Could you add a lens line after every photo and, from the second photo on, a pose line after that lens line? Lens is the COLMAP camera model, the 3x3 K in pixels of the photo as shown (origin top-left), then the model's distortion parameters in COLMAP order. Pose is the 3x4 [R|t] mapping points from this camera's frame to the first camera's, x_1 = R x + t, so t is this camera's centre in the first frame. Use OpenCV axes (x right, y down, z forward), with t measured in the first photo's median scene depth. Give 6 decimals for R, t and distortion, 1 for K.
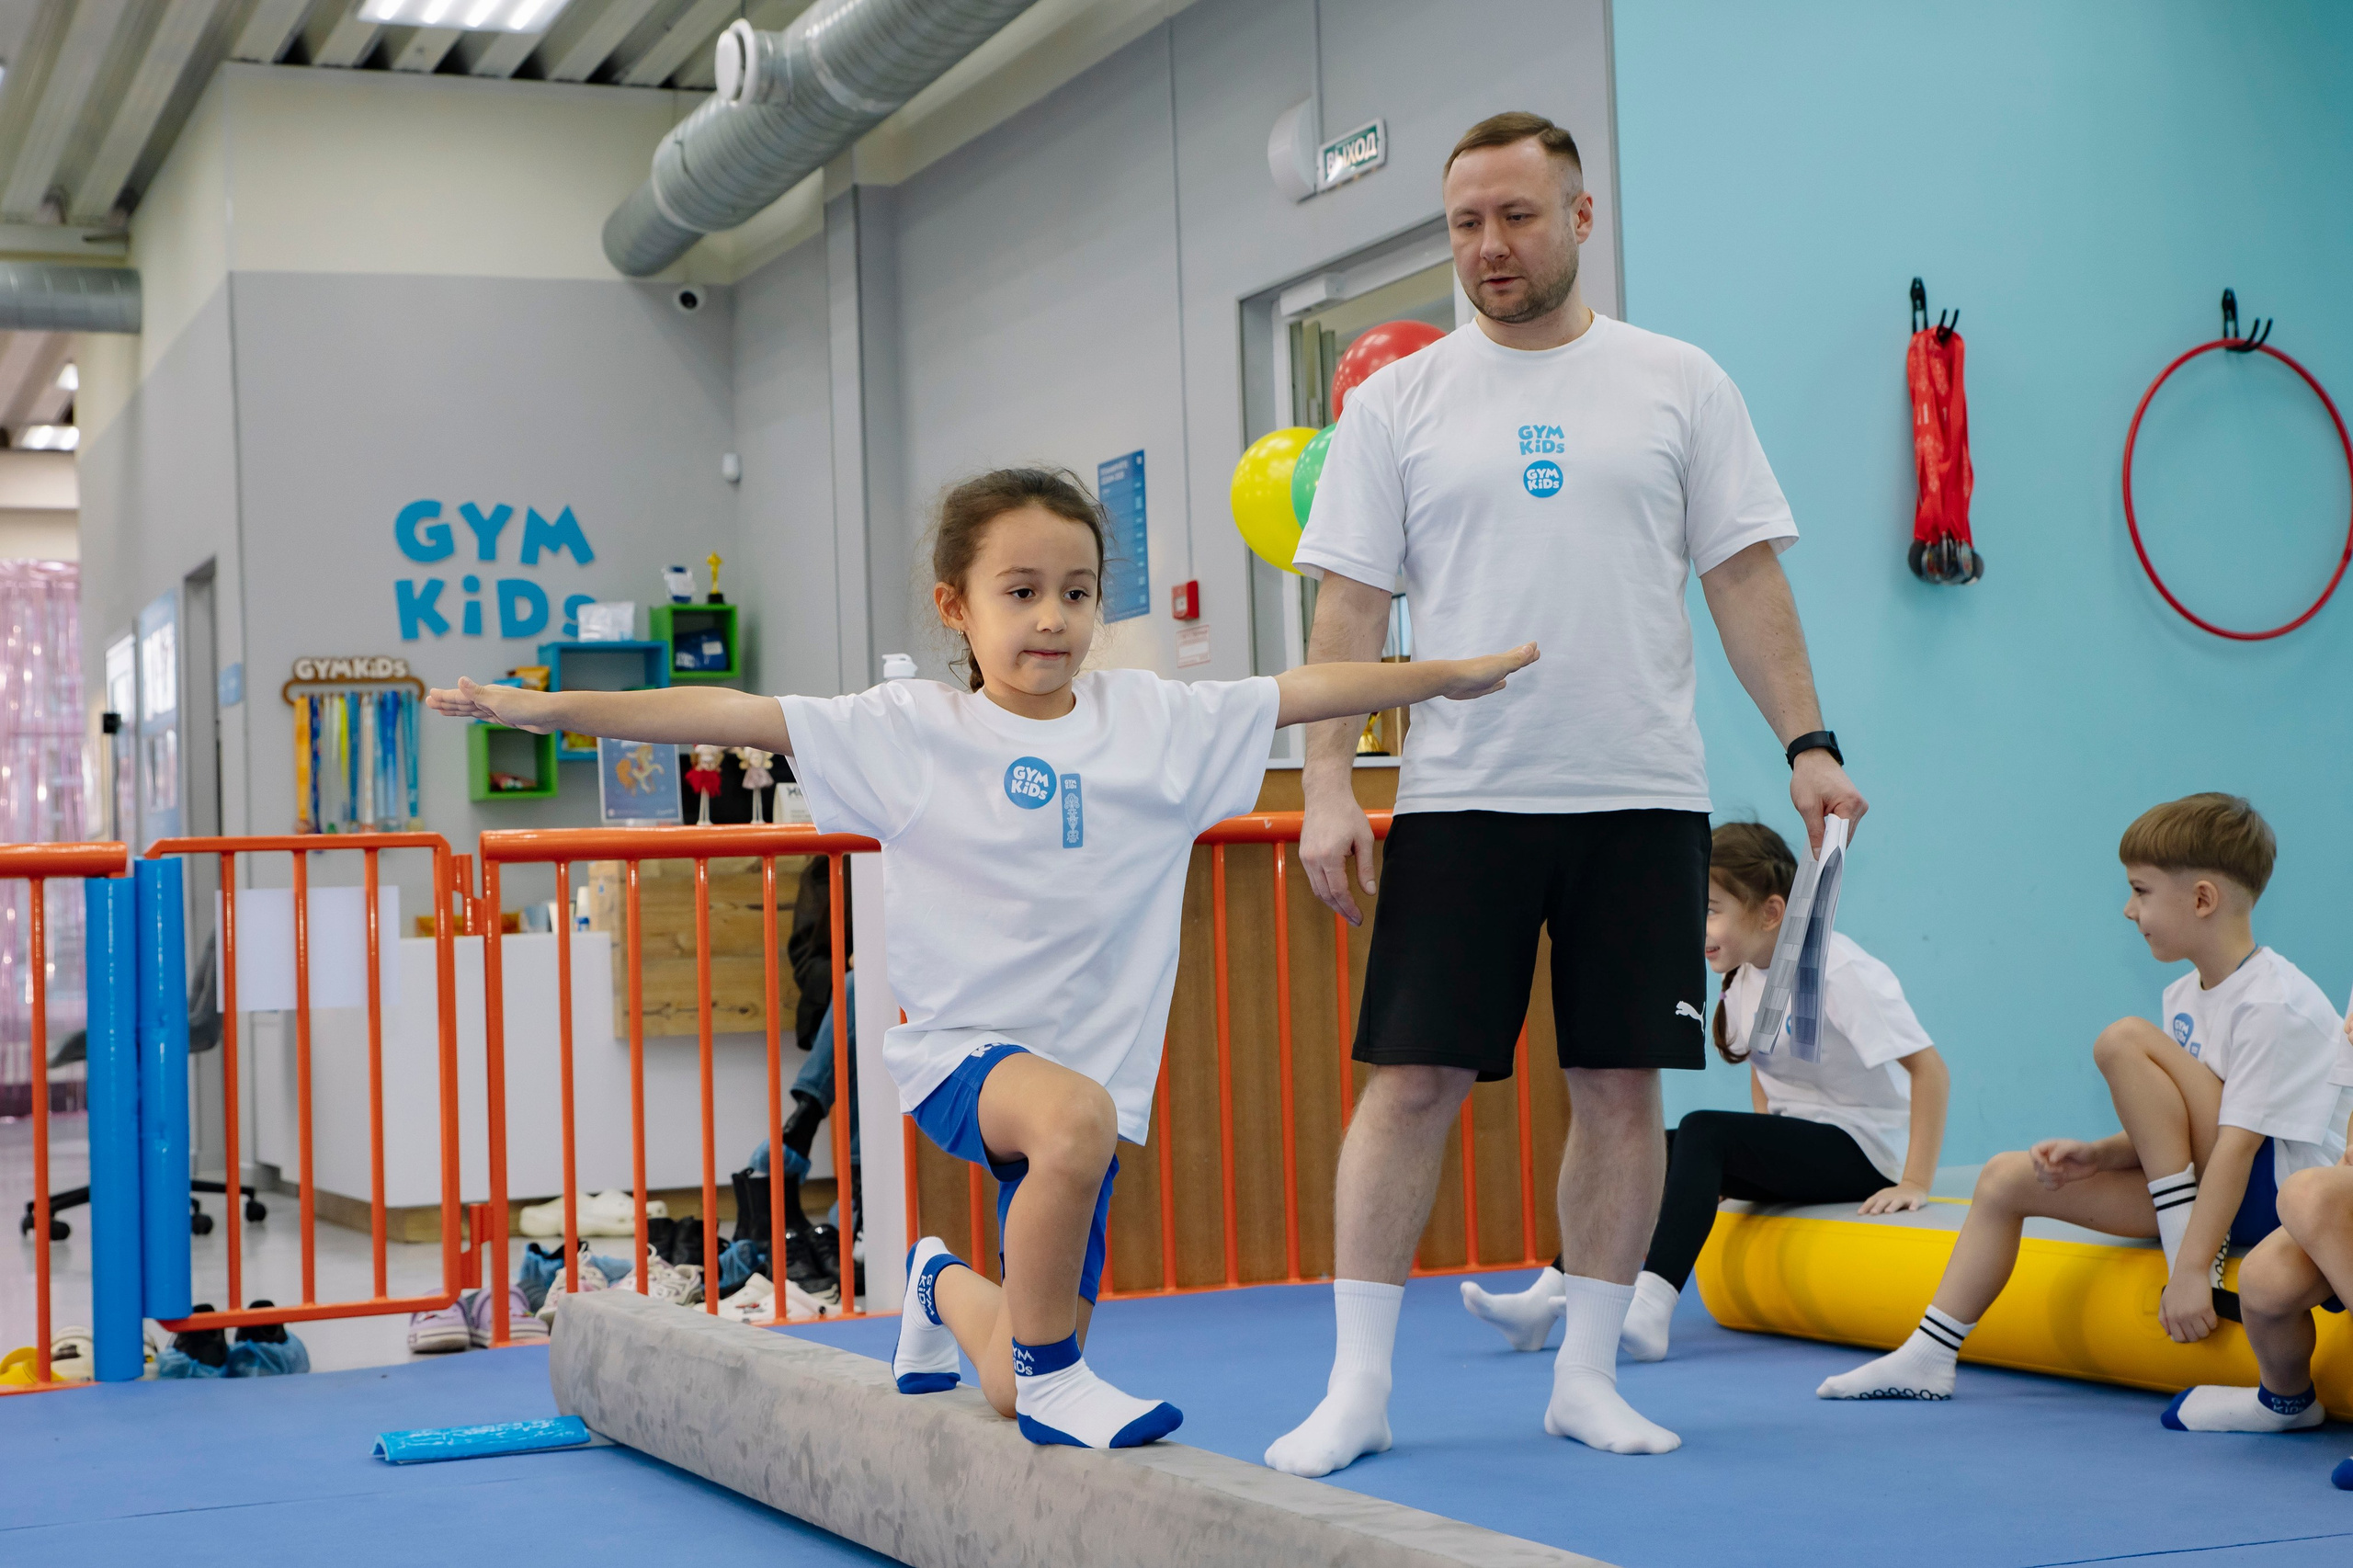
lens RADIAL K [[3466.0, 0, 1176.5], [0, 3466.0, 784.0], [0, 0, 1]] dist [0.003312, 0.118606]
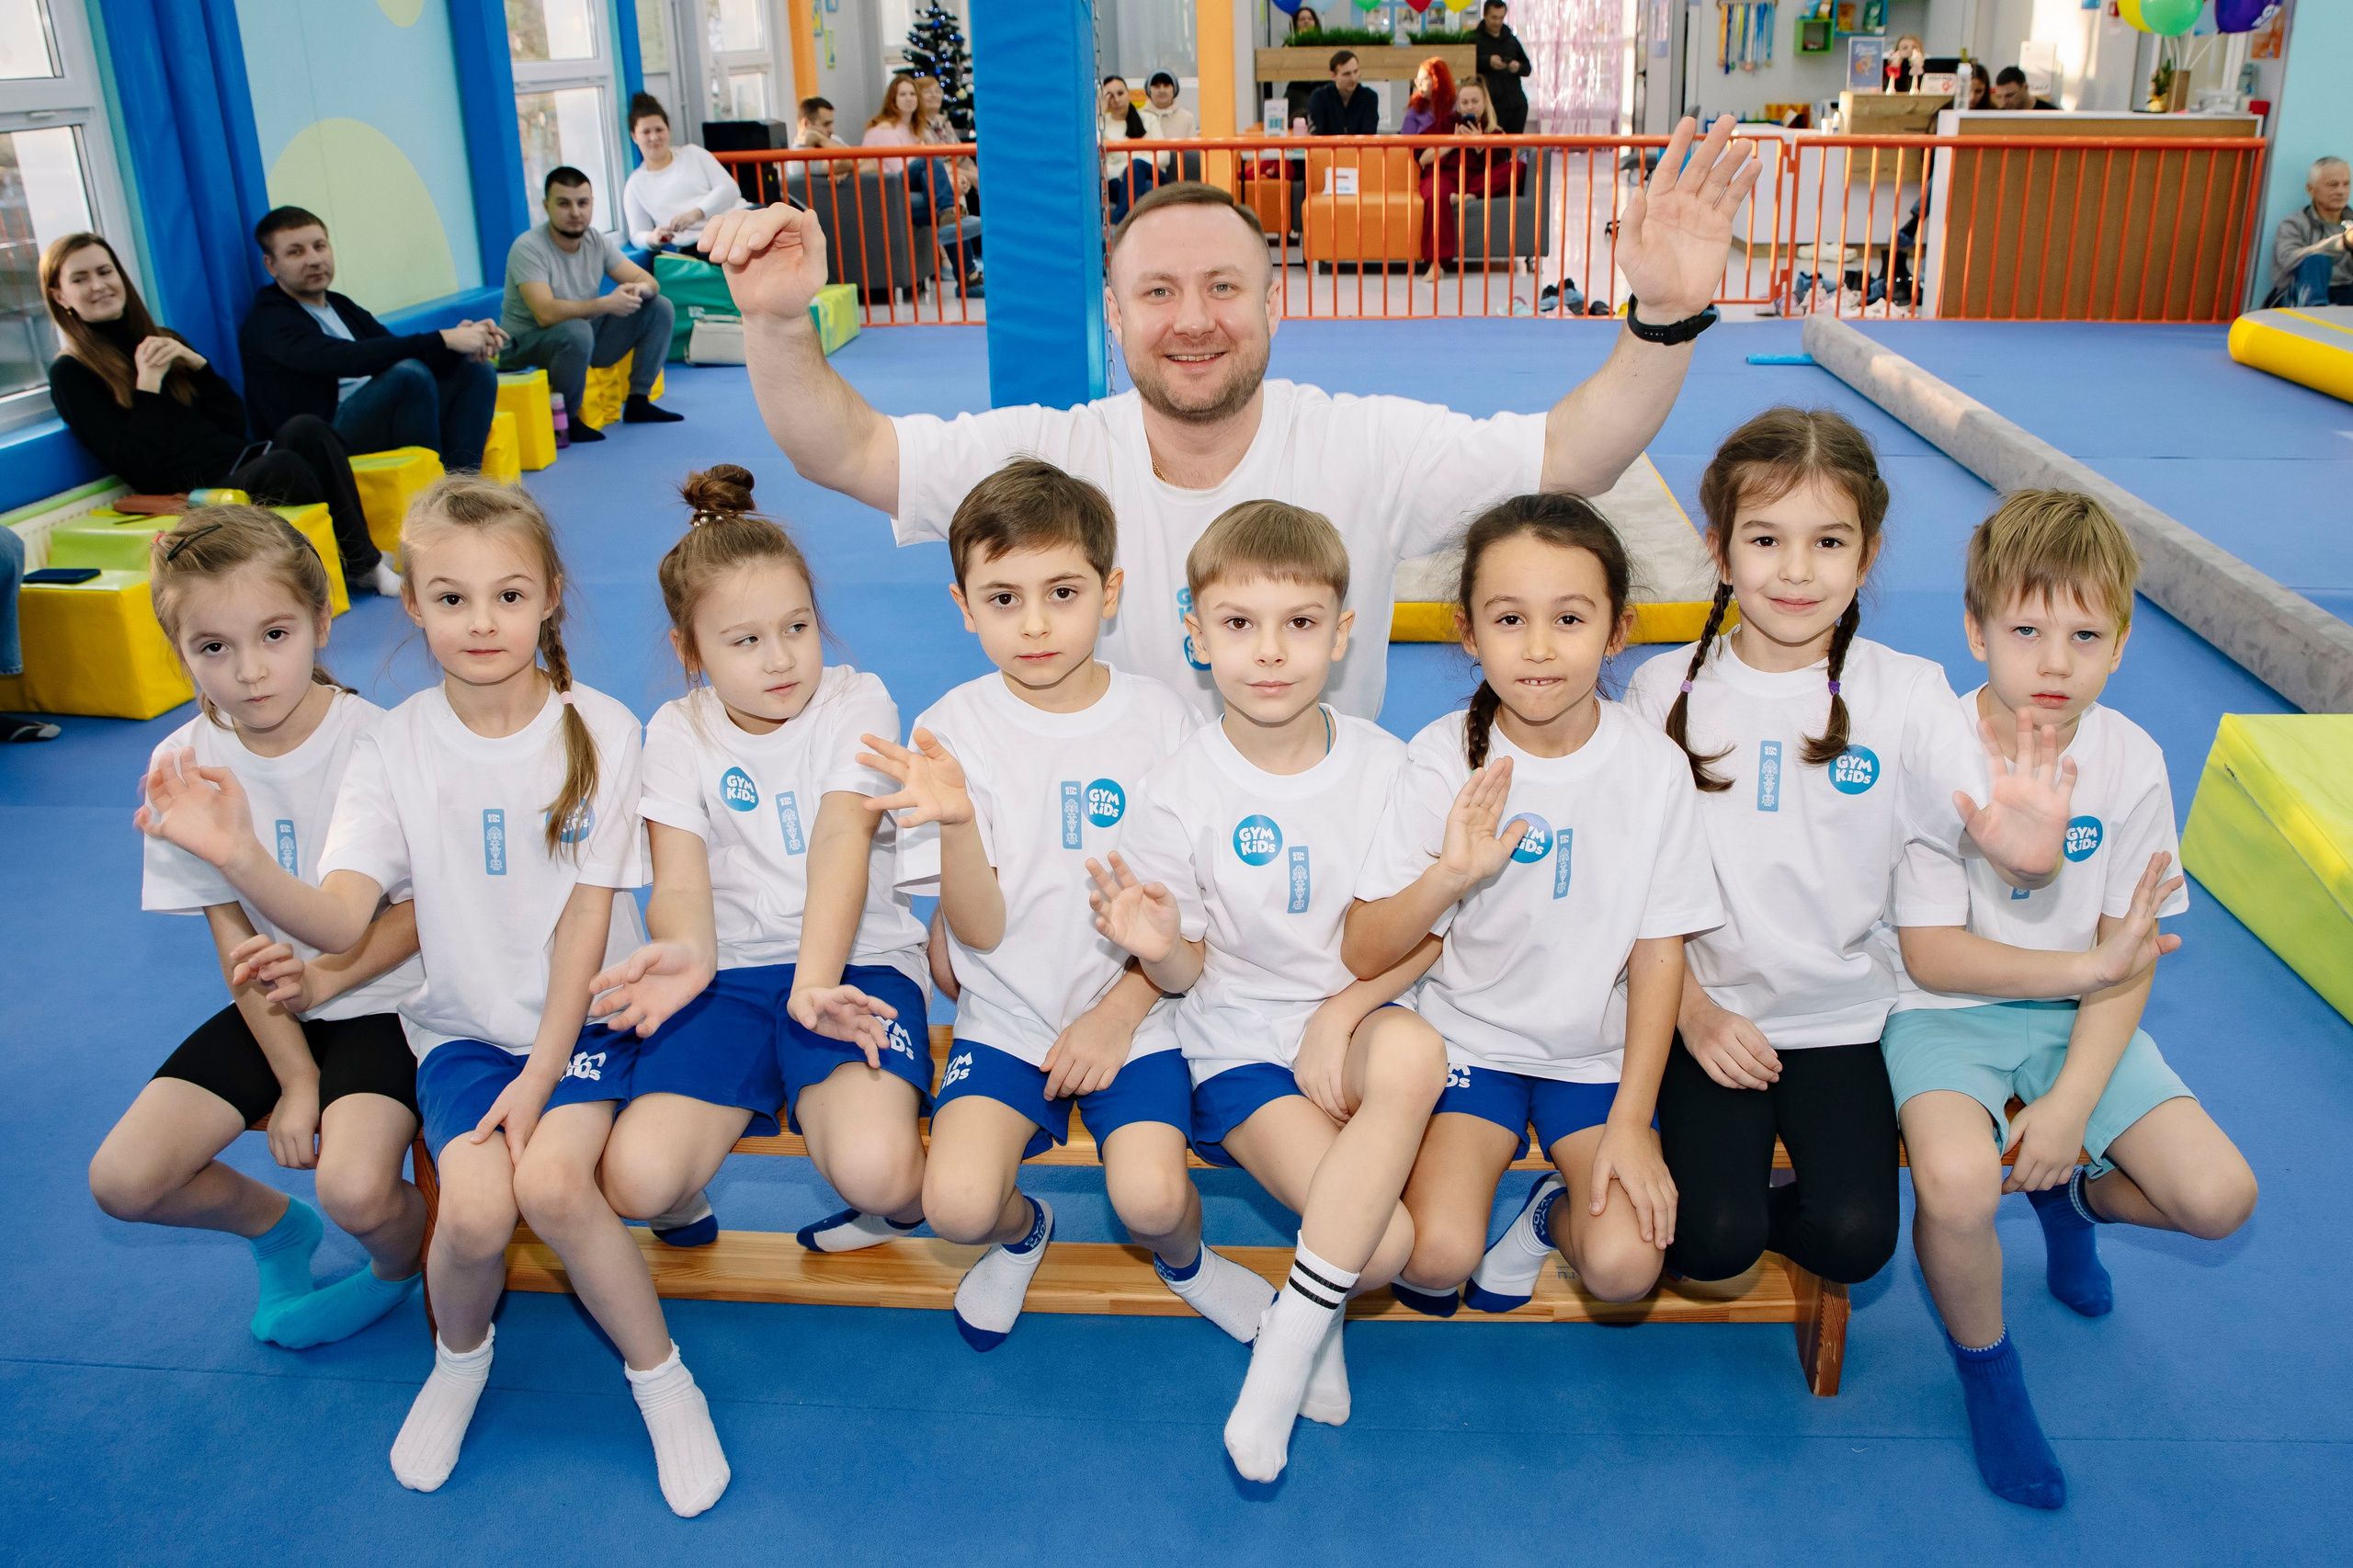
lens RADIAL K [[1794.6, 0, 1218.1], [0, 1794.6, 727.5], [0, 0, 1]] dist [-0.139902, 0.093438]
pose [[0.880112, 0.183188, -0.438002, 0.062423], [0.017613, 0.909329, 0.415706, -0.097800], [0.474440, -0.373582, 0.797084, -0.349795]]
